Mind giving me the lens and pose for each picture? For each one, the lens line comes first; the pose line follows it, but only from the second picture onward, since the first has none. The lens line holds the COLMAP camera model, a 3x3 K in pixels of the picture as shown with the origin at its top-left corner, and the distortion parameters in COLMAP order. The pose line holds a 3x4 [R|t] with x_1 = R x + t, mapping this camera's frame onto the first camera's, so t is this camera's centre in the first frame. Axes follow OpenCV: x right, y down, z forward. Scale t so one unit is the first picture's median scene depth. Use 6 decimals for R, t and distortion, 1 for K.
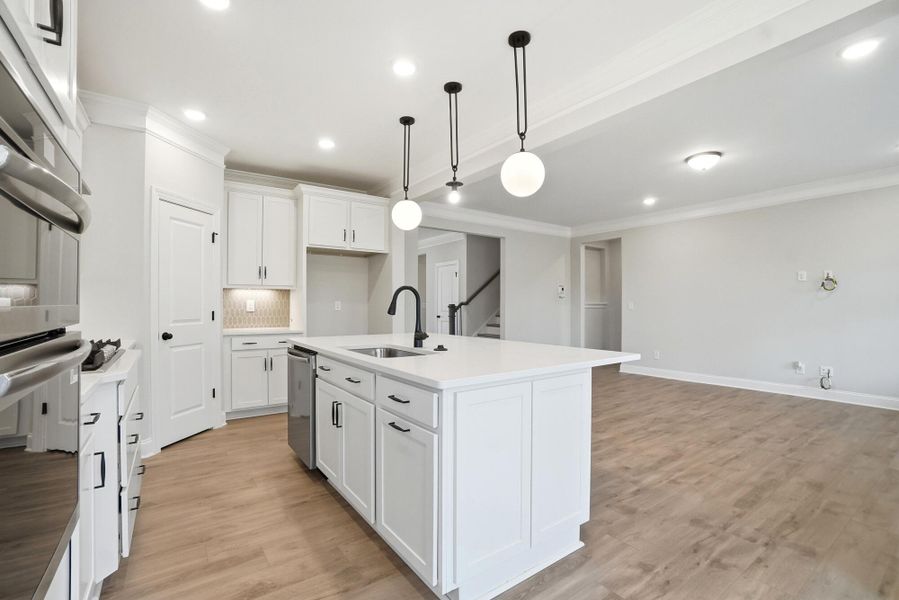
lens RADIAL K [[407.5, 0, 445.1], [0, 407.5, 303.1], [0, 0, 1]] dist [-0.061977, 0.023151]
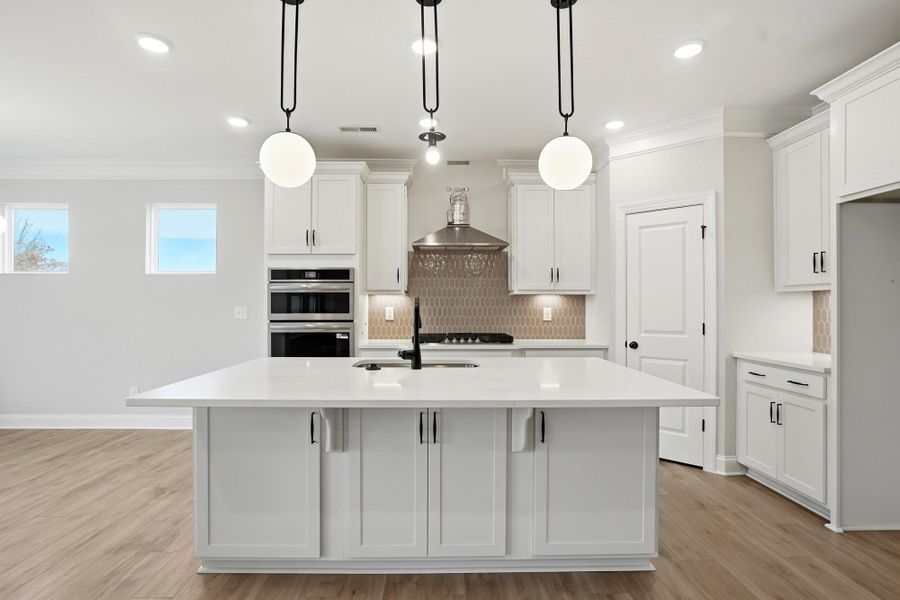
lens RADIAL K [[455.4, 0, 447.5], [0, 455.4, 305.9], [0, 0, 1]] dist [-0.025798, 0.000197]
pose [[-0.556475, -0.001622, -0.830863, 0.465693], [0.000817, 0.999997, -0.002499, -0.013585], [0.830864, -0.002069, -0.556472, 1.079222]]
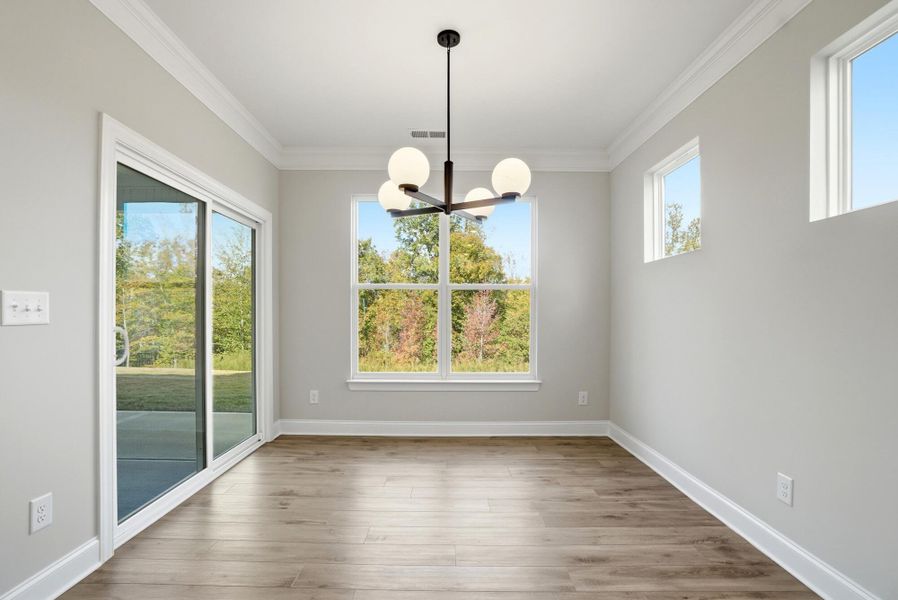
lens RADIAL K [[418.1, 0, 446.7], [0, 418.1, 316.5], [0, 0, 1]] dist [-0.050463, 0.000219]
pose [[-0.824988, -0.010676, 0.565049, -0.002737], [-0.009828, 0.999941, 0.004542, 0.008303], [-0.565065, -0.001806, -0.825045, 0.352049]]
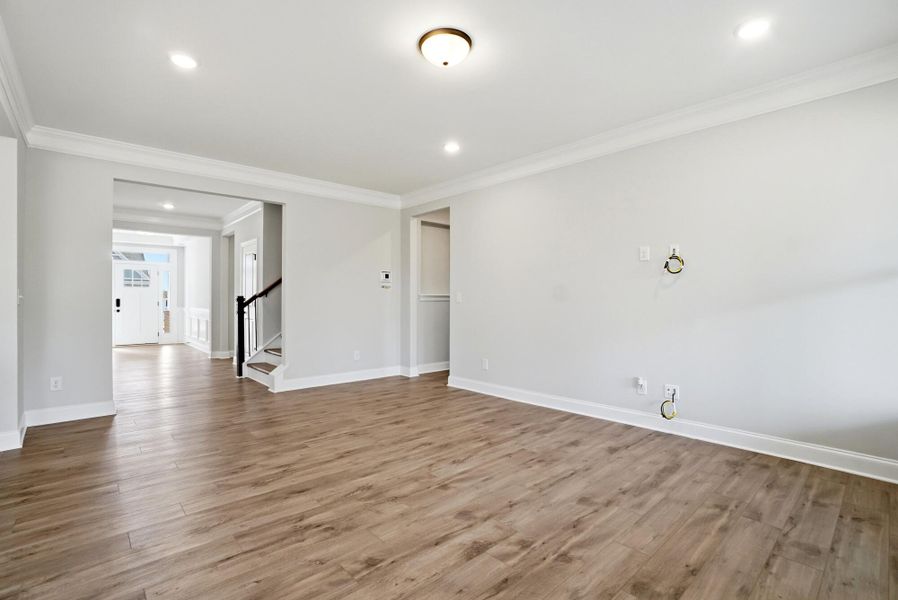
lens RADIAL K [[422.2, 0, 449.0], [0, 422.2, 300.0], [0, 0, 1]] dist [-0.064074, 0.021116]
pose [[0.992178, 0.000416, 0.124833, 0.635621], [-0.000970, 0.999990, 0.004385, 0.013474], [-0.124830, -0.004471, 0.992168, 0.421799]]
